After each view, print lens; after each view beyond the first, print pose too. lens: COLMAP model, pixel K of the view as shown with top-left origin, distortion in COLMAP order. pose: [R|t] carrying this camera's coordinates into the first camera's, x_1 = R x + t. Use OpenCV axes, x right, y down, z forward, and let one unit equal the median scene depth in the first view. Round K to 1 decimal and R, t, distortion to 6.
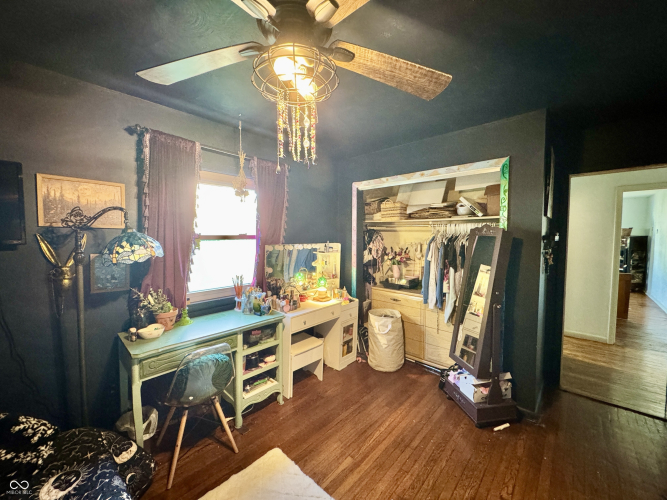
lens RADIAL K [[265.8, 0, 333.5], [0, 265.8, 250.0], [0, 0, 1]] dist [-0.001940, -0.000165]
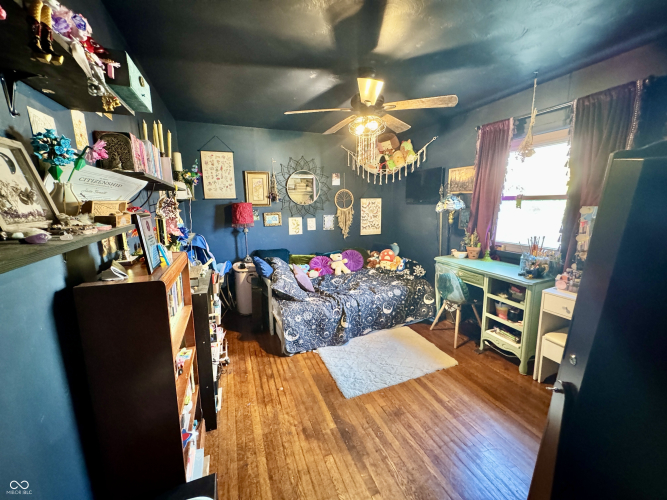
lens RADIAL K [[265.8, 0, 333.5], [0, 265.8, 250.0], [0, 0, 1]] dist [-0.001940, -0.000165]
pose [[-0.435699, 0.168867, -0.884110, 0.967037], [-0.023272, 0.979802, 0.198613, -0.036708], [0.899792, 0.107111, -0.422968, 0.818987]]
